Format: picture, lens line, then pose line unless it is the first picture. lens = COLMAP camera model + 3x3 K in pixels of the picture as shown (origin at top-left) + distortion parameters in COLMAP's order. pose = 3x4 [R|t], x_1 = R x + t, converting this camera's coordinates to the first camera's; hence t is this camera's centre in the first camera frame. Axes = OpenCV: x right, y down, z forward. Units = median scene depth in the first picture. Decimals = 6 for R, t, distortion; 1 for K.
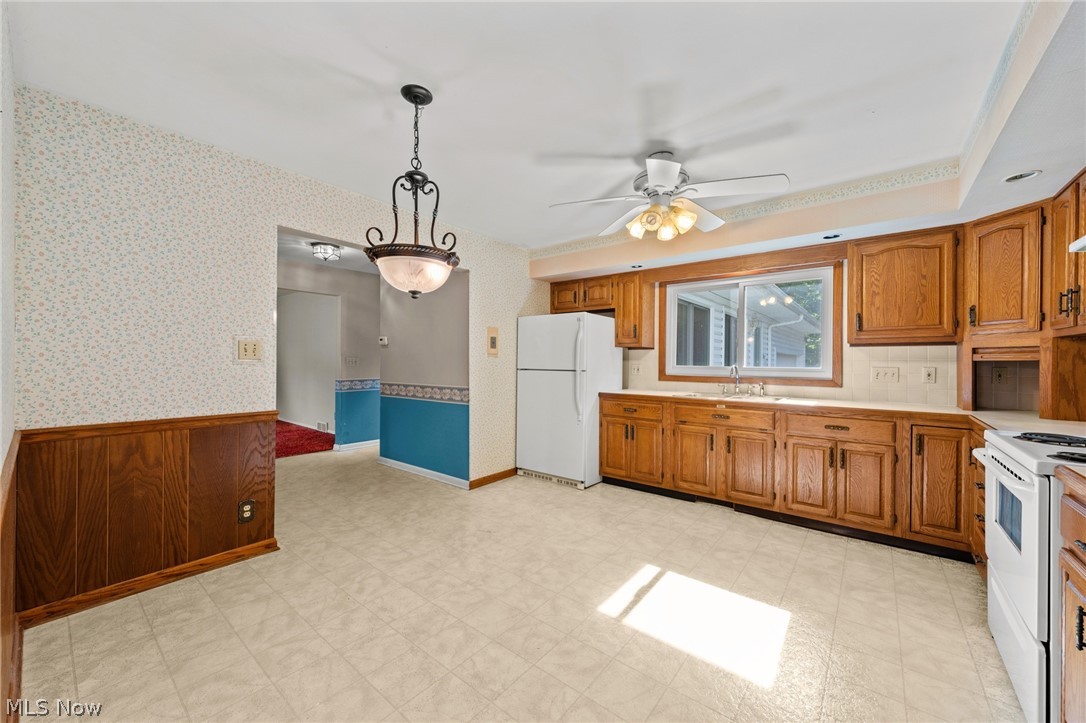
lens RADIAL K [[407.8, 0, 543.0], [0, 407.8, 362.1], [0, 0, 1]] dist [-0.001980, -0.000131]
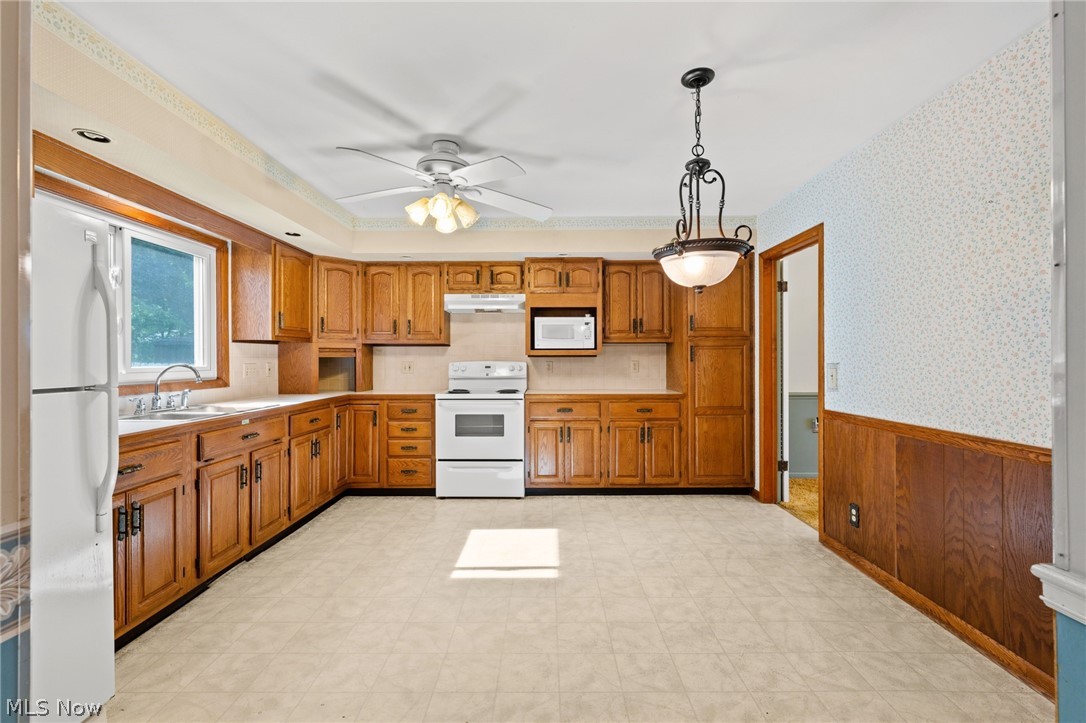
lens RADIAL K [[478.8, 0, 547.0], [0, 478.8, 356.4], [0, 0, 1]] dist [0.002451, -0.000009]
pose [[-0.629989, -0.001883, 0.776601, -0.544129], [-0.001146, 0.999998, 0.001495, -0.007615], [-0.776603, 0.000052, -0.629991, 1.125305]]
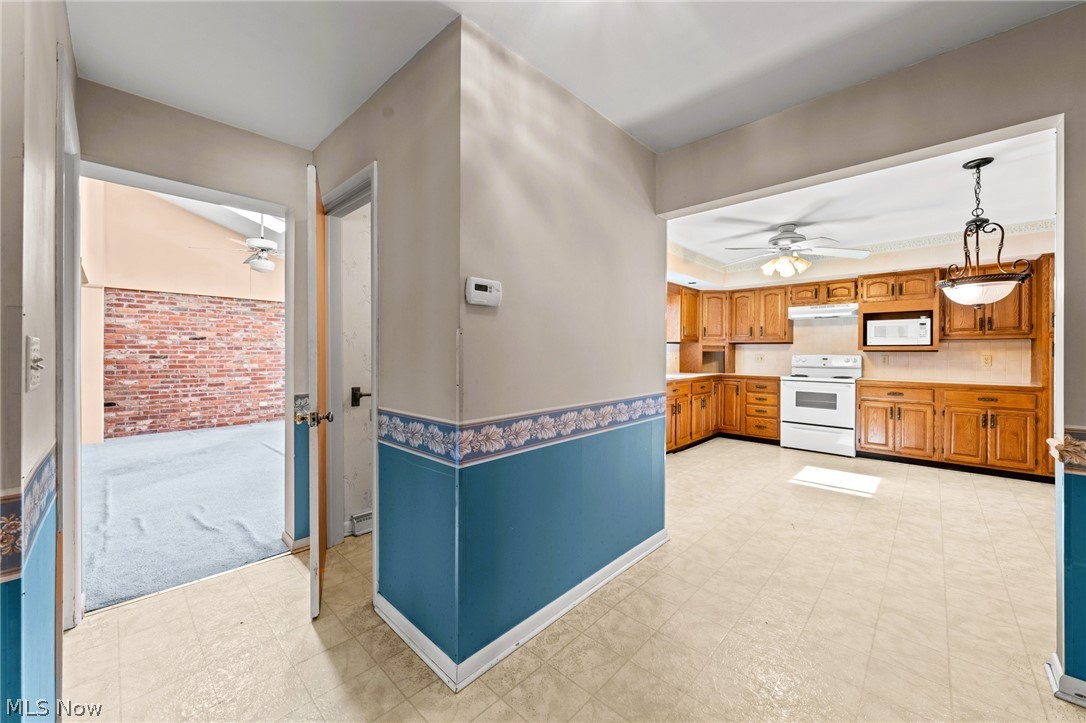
lens RADIAL K [[411.7, 0, 545.4], [0, 411.7, 354.3], [0, 0, 1]] dist [-0.001650, -0.000087]
pose [[0.075577, -0.011840, 0.997070, -1.039305], [-0.001940, 0.999926, 0.012021, -0.010195], [-0.997138, -0.002843, 0.075548, 1.348724]]
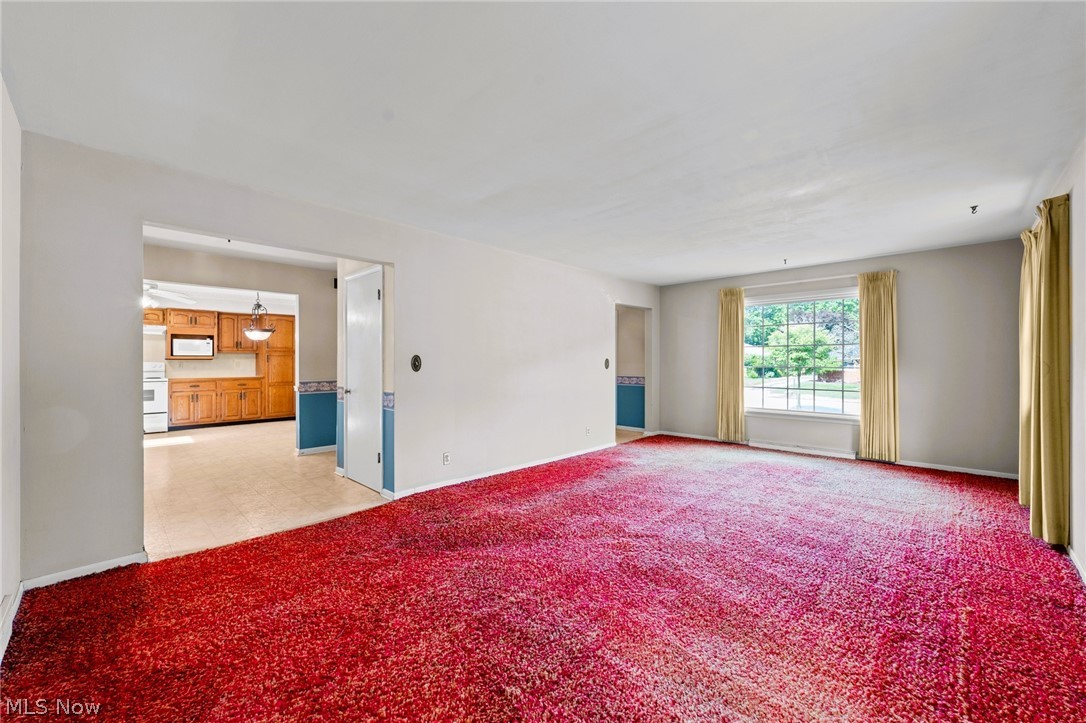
lens RADIAL K [[425.8, 0, 543.0], [0, 425.8, 361.5], [0, 0, 1]] dist [-0.000122, 0.000004]
pose [[-0.995930, -0.007948, 0.089777, -1.643424], [-0.007681, 0.999965, 0.003321, -0.017300], [-0.089801, 0.002618, -0.995956, 2.383631]]
